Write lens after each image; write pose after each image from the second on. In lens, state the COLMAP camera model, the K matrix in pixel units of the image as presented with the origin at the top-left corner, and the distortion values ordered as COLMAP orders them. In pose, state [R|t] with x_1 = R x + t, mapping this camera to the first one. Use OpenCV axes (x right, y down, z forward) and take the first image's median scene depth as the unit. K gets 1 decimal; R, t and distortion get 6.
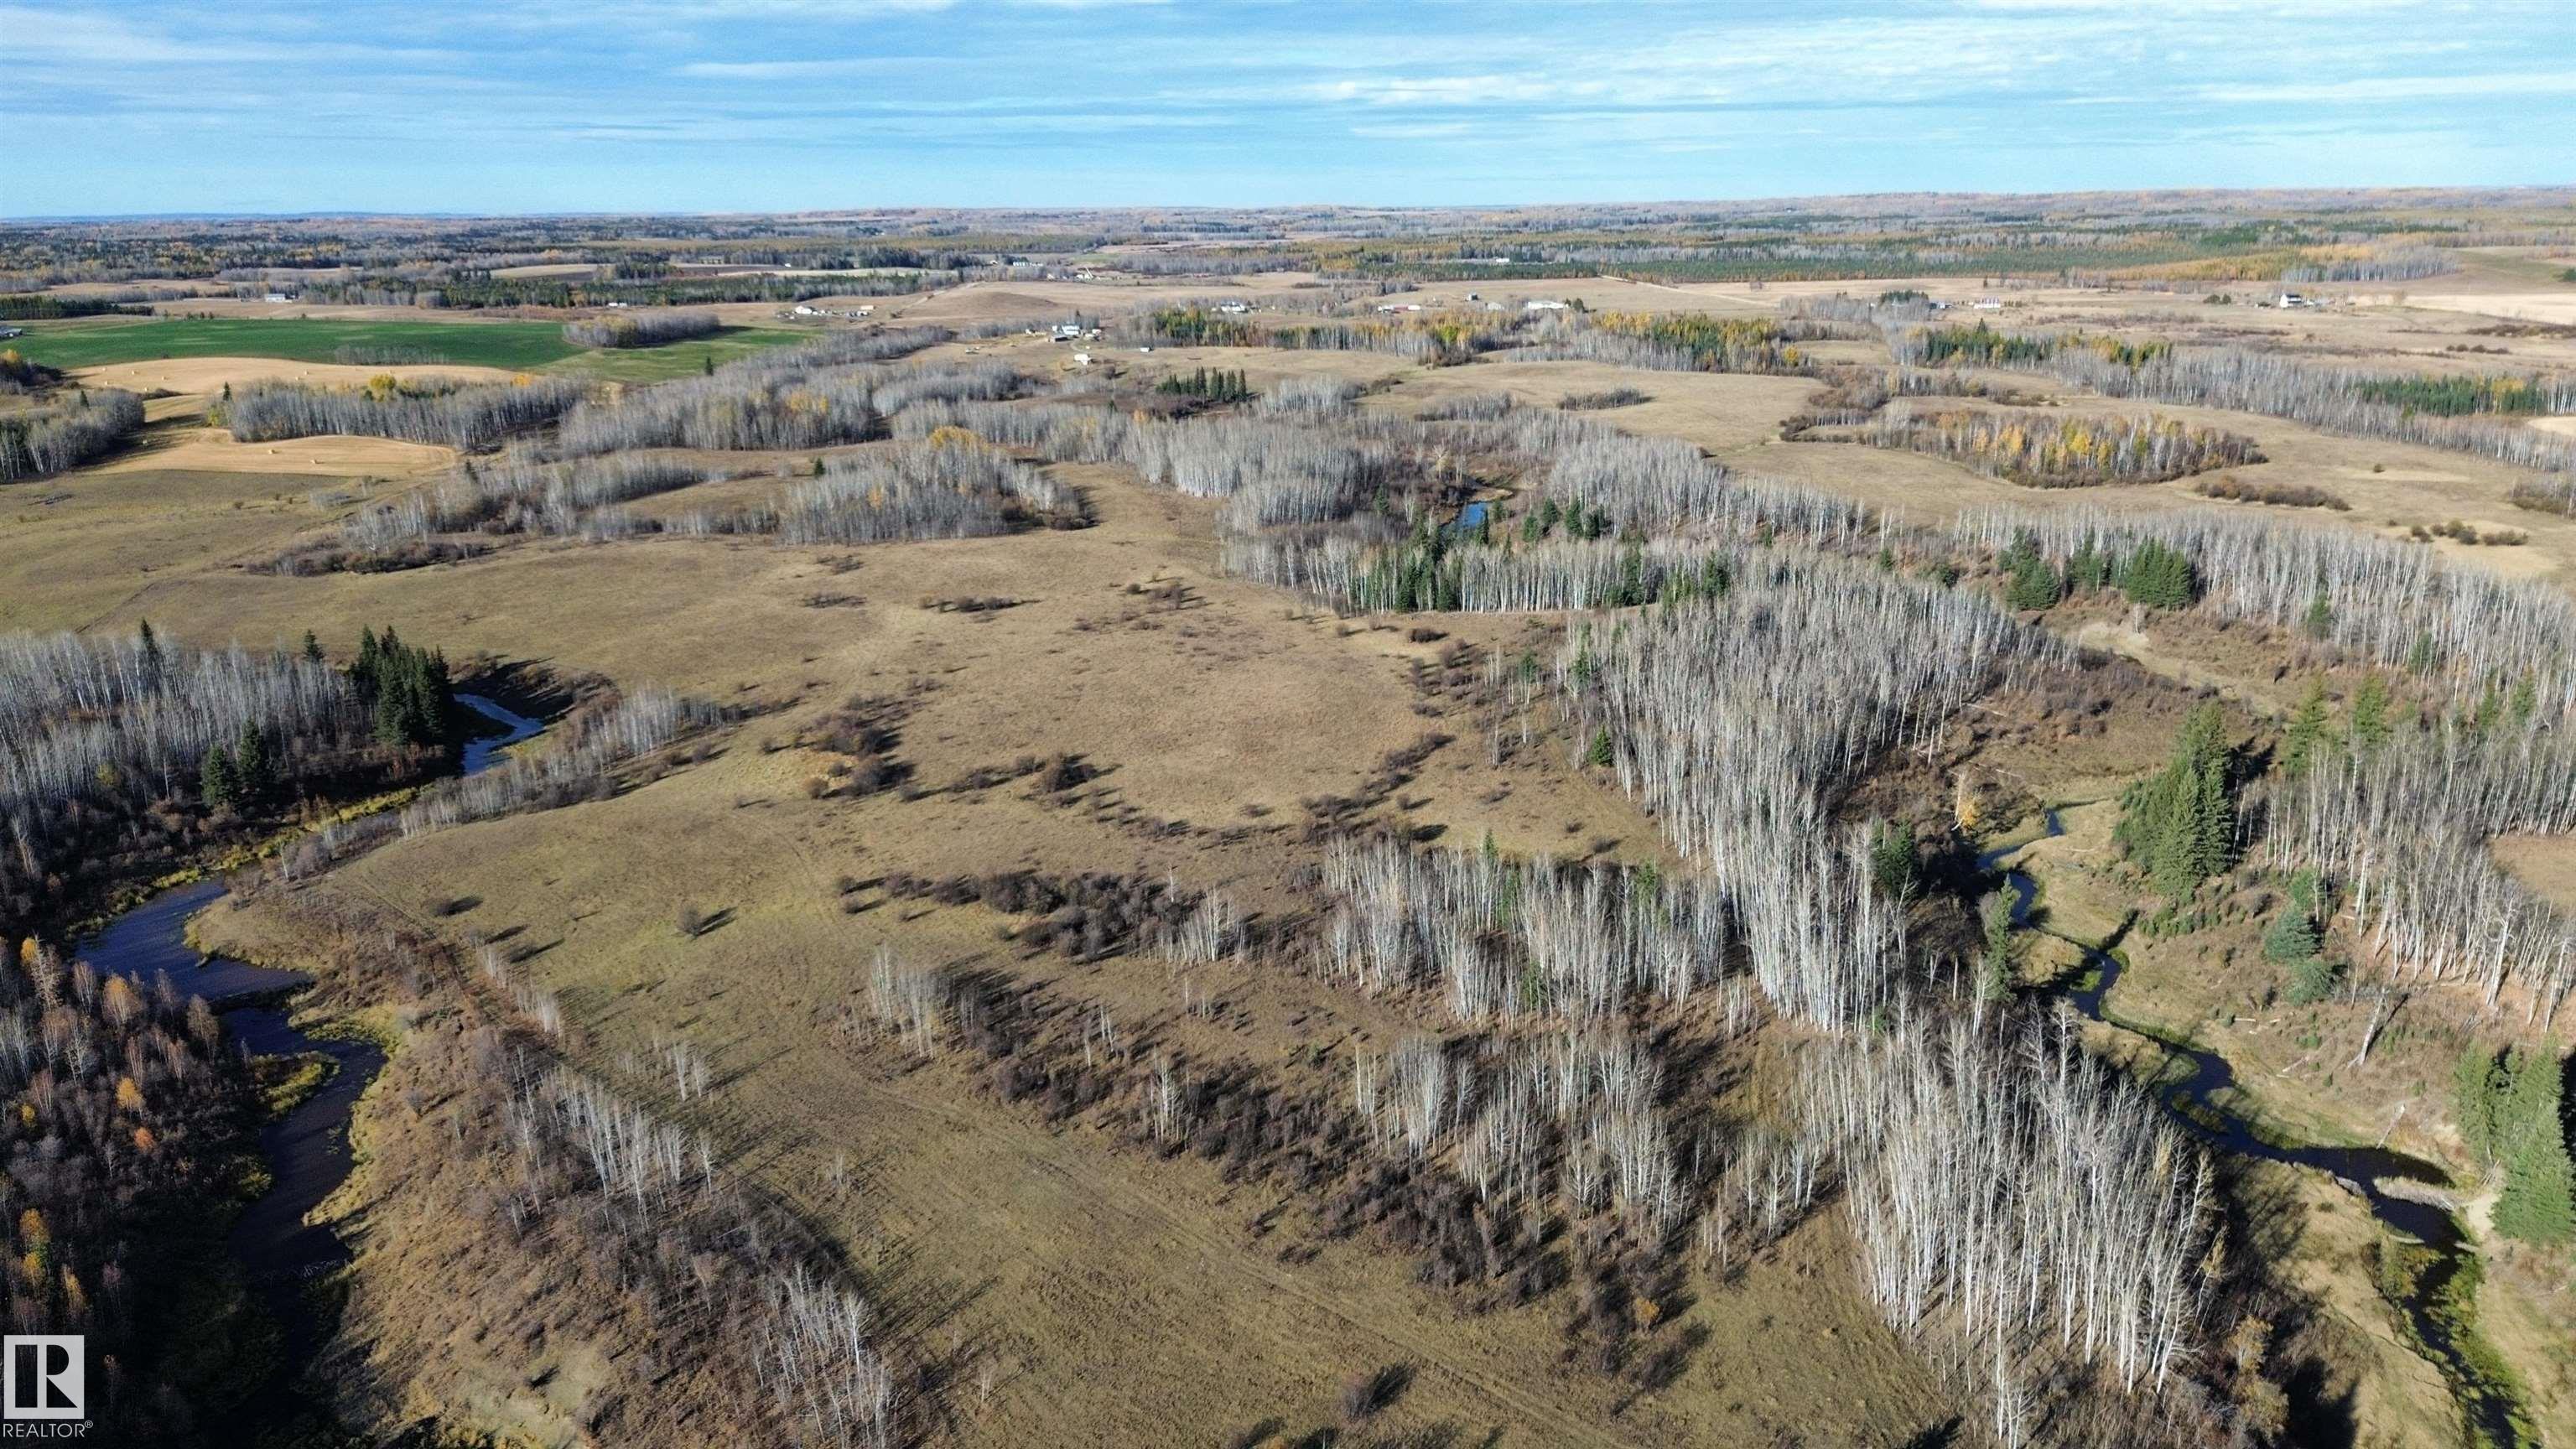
lens RADIAL K [[1812.4, 0, 1286.7], [0, 1812.4, 736.5], [0, 0, 1]] dist [0.078628, -0.075493]
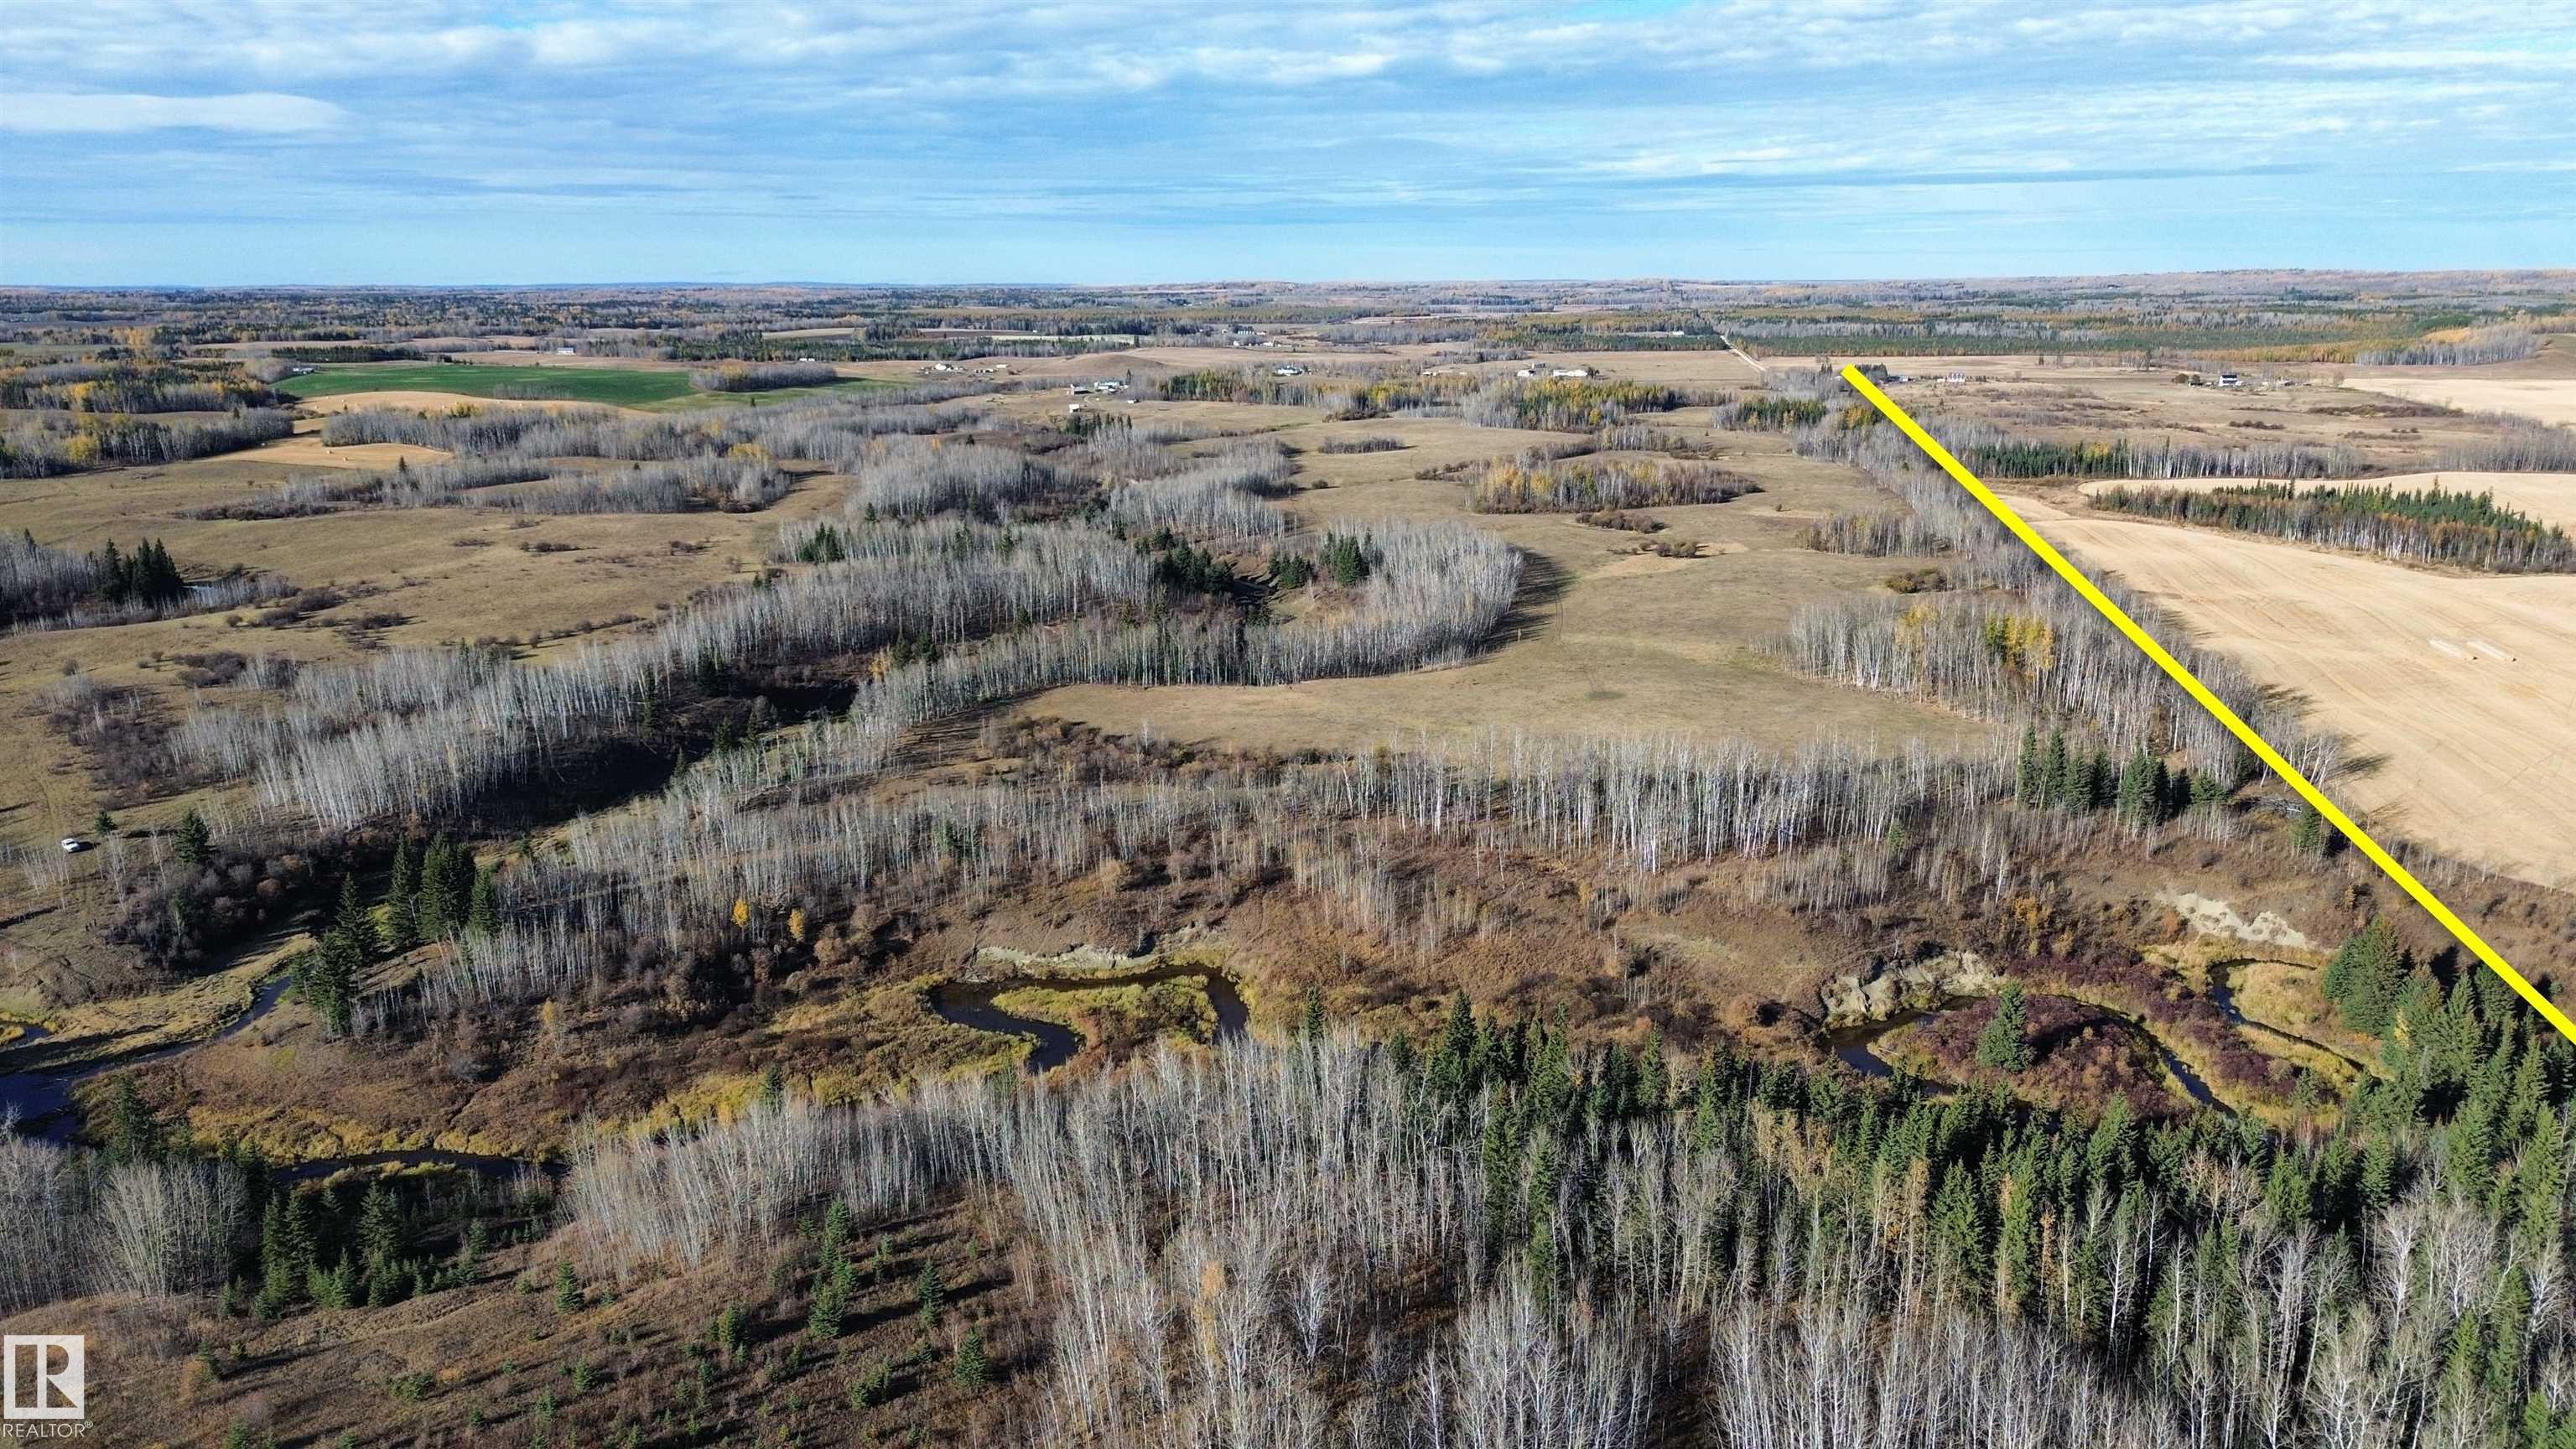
lens RADIAL K [[1799.5, 0, 1287.0], [0, 1799.5, 794.5], [0, 0, 1]] dist [0.072179, -0.067632]
pose [[0.977782, 0.064479, -0.199463, 0.385048], [-0.065553, 0.997848, 0.001219, 0.045519], [0.199112, 0.011883, 0.979905, -0.168461]]
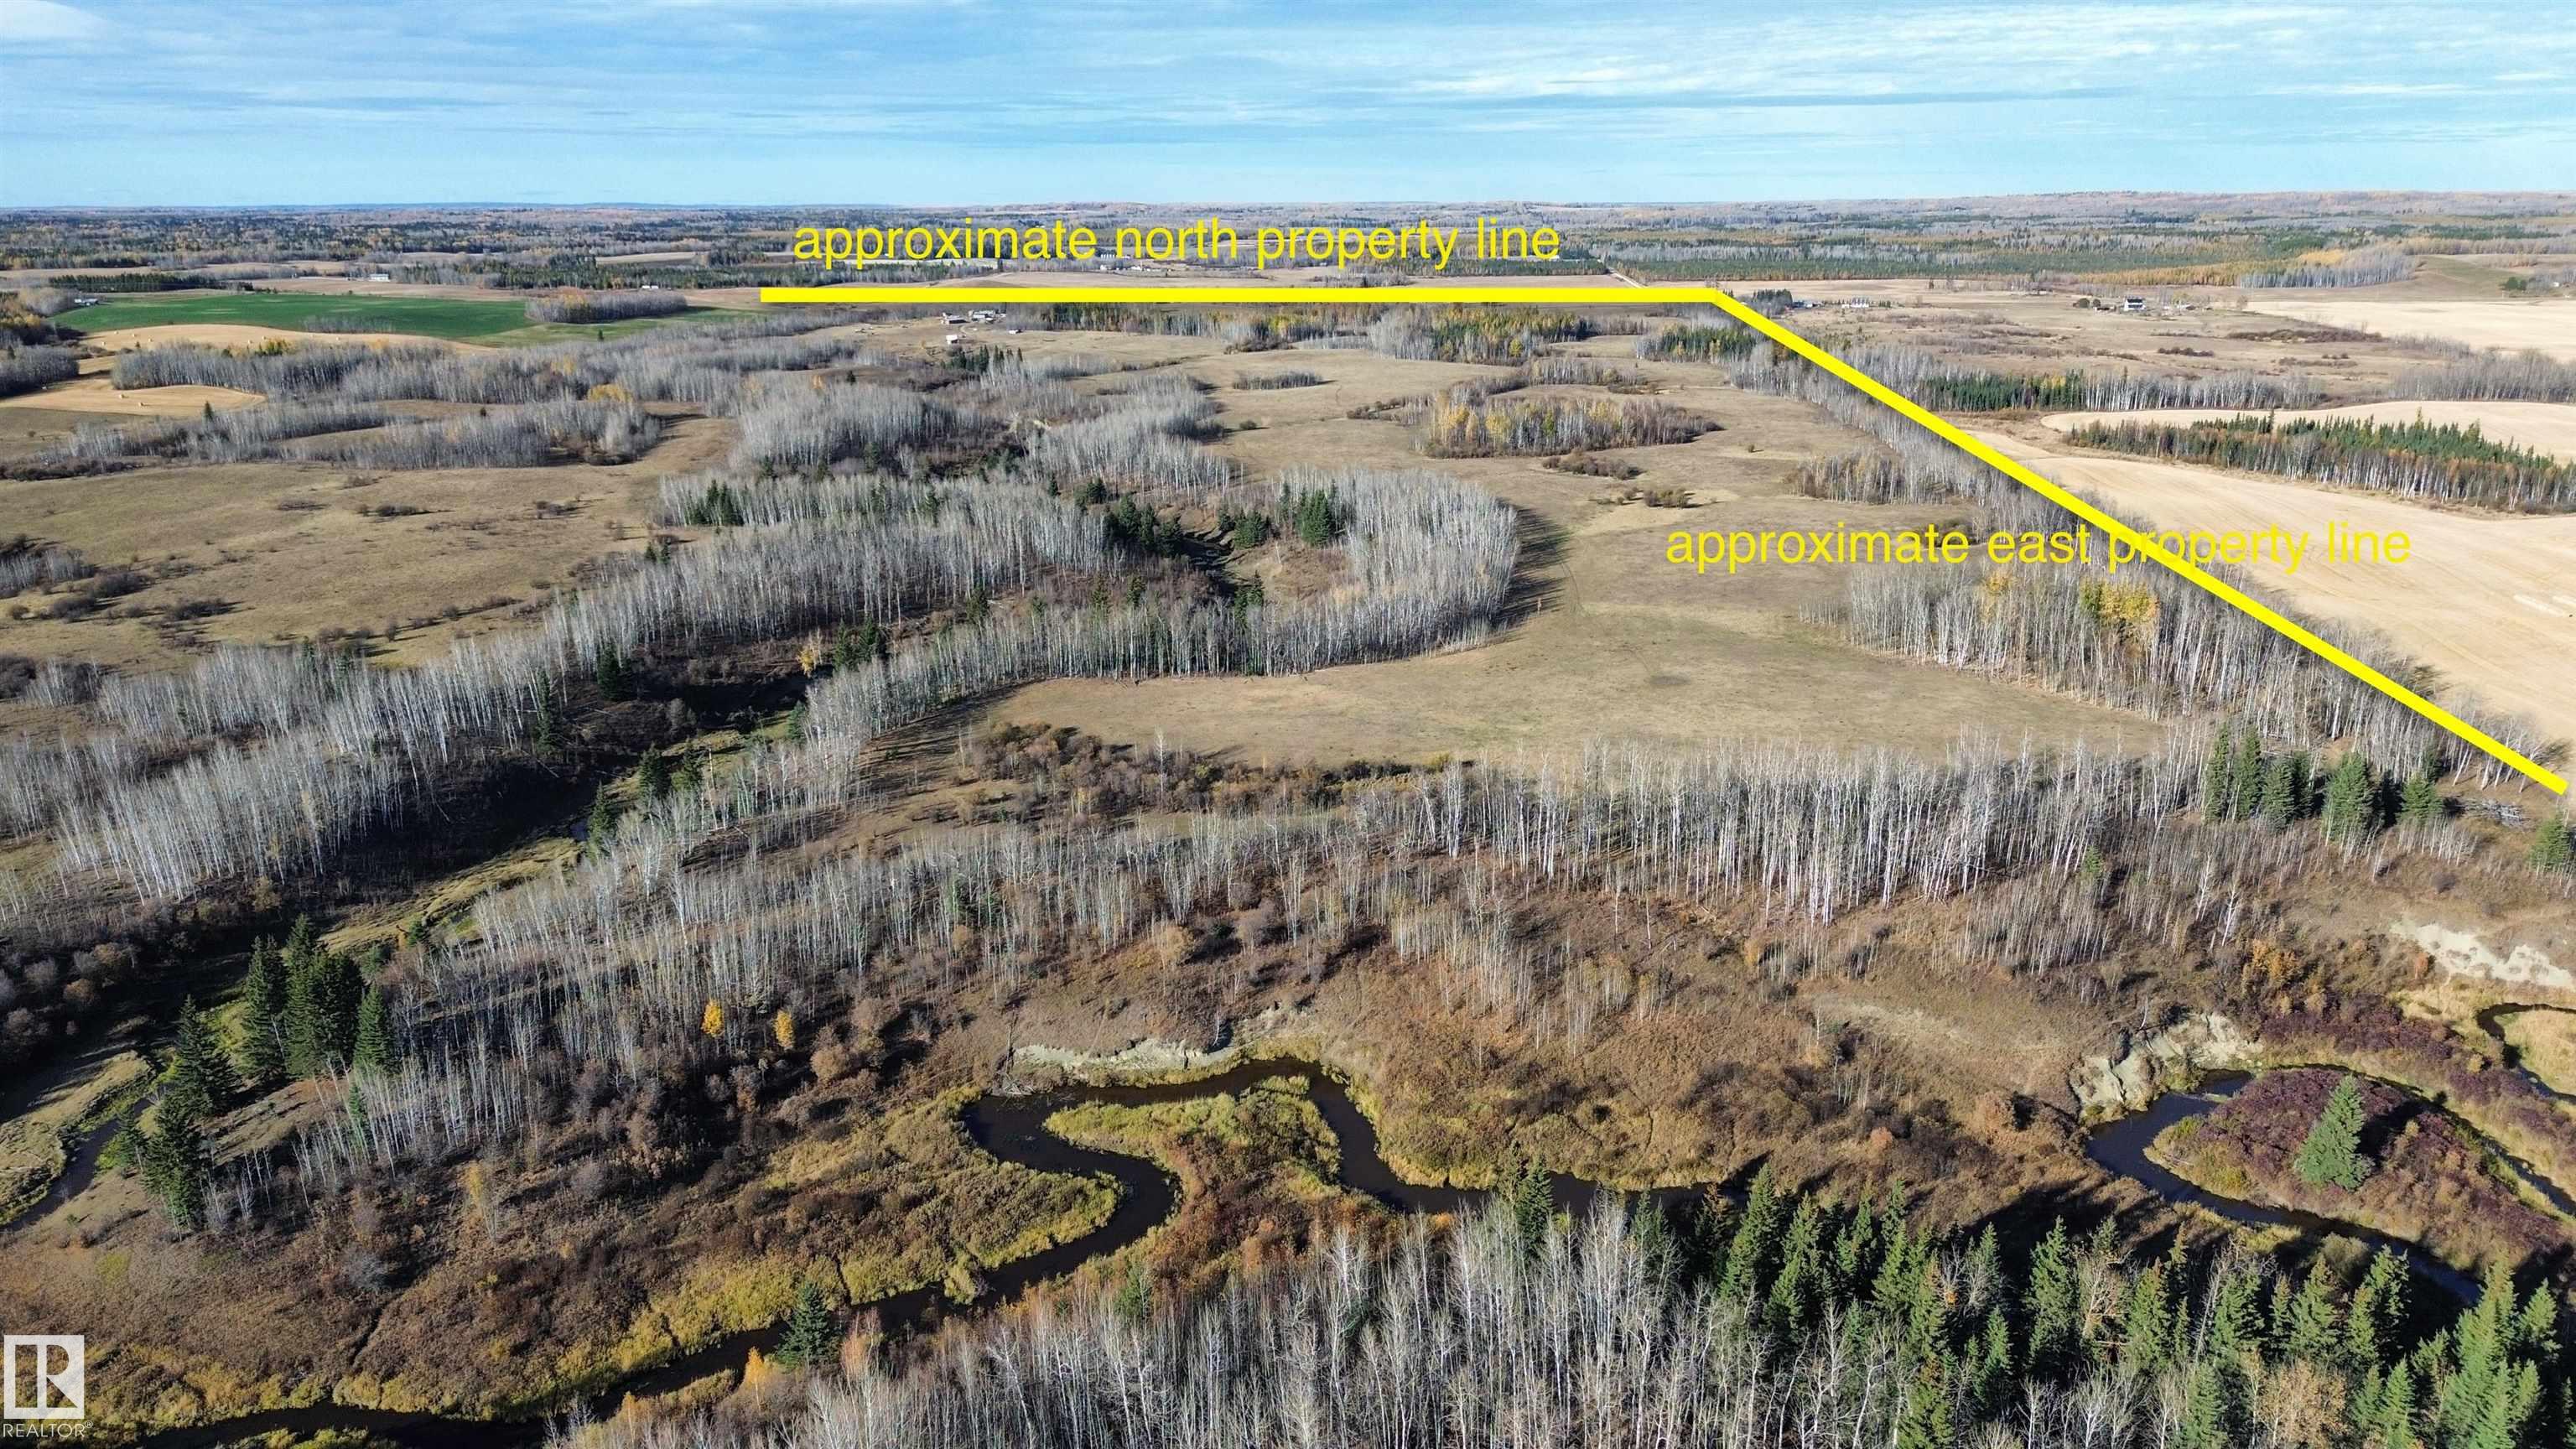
lens RADIAL K [[1799.5, 0, 1287.0], [0, 1799.5, 794.5], [0, 0, 1]] dist [0.072179, -0.067632]
pose [[0.991621, 0.046974, -0.120336, 0.331362], [-0.042912, 0.998426, 0.036125, 0.028235], [0.121843, -0.030658, 0.992076, -0.107210]]
